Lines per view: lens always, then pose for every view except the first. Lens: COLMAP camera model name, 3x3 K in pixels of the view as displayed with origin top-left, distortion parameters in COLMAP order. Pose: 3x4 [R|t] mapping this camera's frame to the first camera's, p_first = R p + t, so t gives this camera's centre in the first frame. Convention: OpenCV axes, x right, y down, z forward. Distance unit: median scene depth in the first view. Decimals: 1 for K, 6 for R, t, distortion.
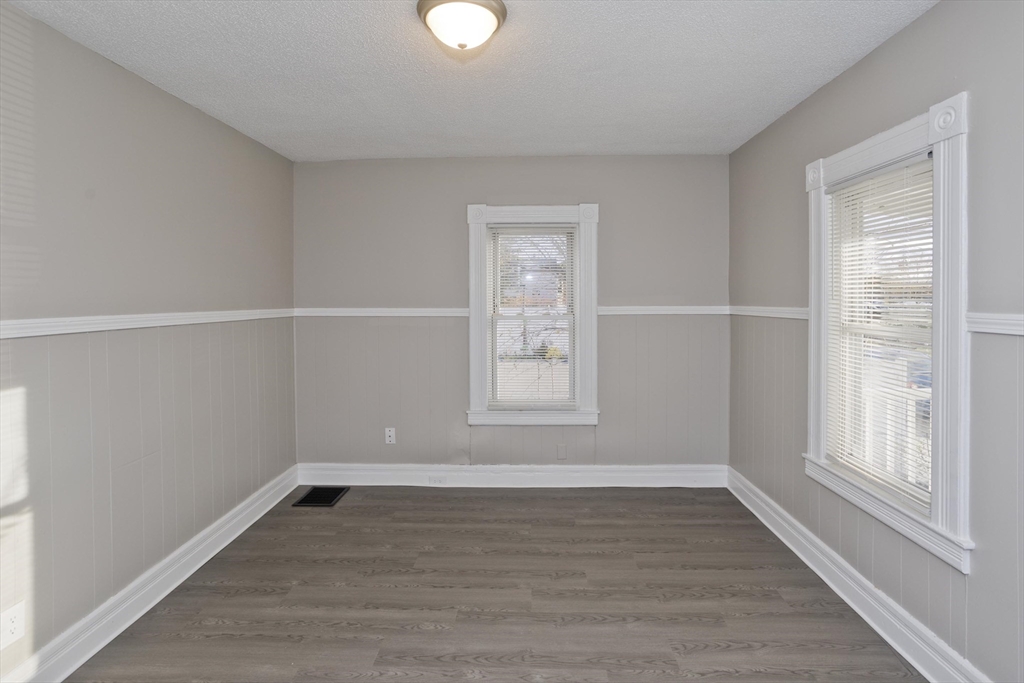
lens RADIAL K [[506.1, 0, 515.0], [0, 506.1, 300.5], [0, 0, 1]] dist [-0.057807, 0.032606]
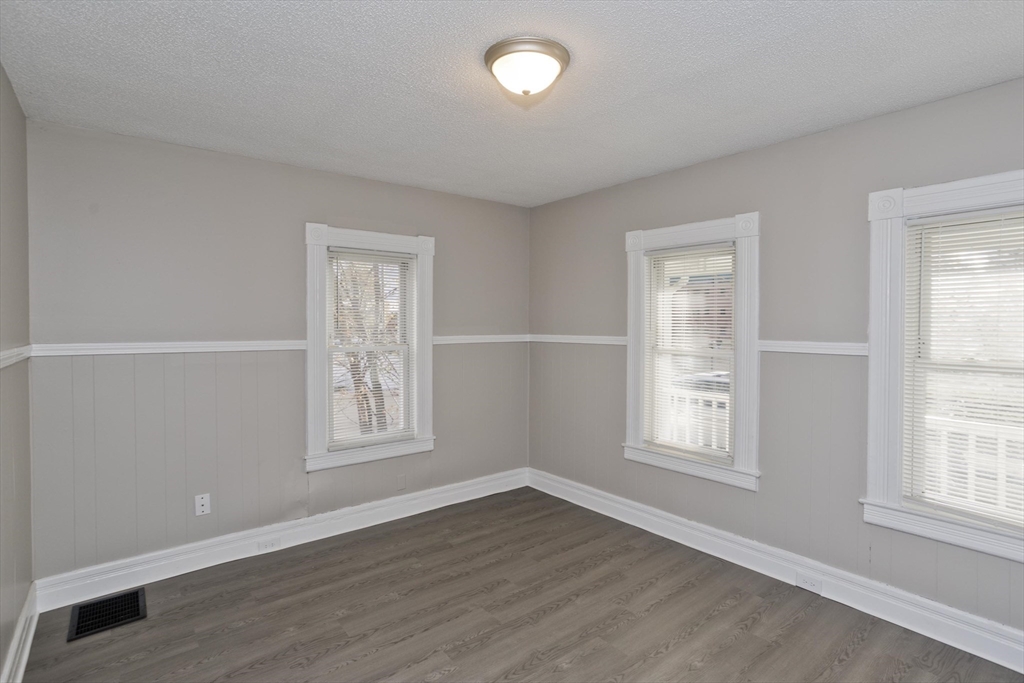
lens RADIAL K [[505.1, 0, 508.4], [0, 505.1, 328.9], [0, 0, 1]] dist [-0.056630, 0.033048]
pose [[0.762543, -0.002938, 0.646931, -0.508839], [-0.001659, 0.999978, 0.006497, -0.013588], [-0.646935, -0.006027, 0.762521, 0.139587]]
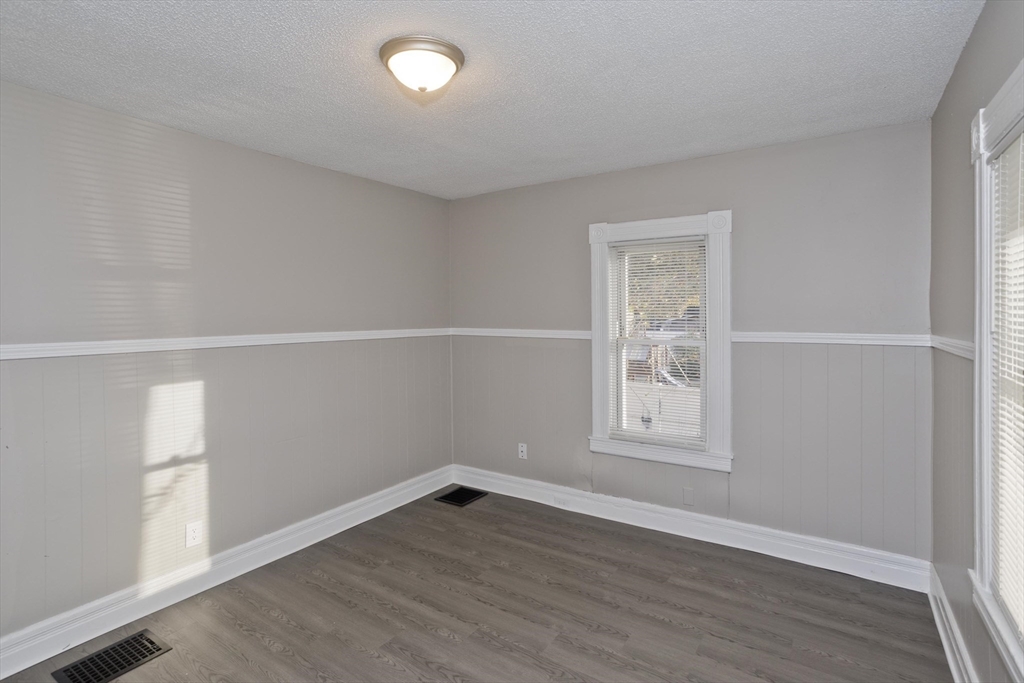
lens RADIAL K [[504.5, 0, 510.0], [0, 504.5, 313.6], [0, 0, 1]] dist [-0.054295, 0.030576]
pose [[0.845790, 0.000613, -0.533516, 0.383623], [-0.003324, 0.999986, -0.004121, -0.017890], [0.533506, 0.005259, 0.845780, 0.129113]]
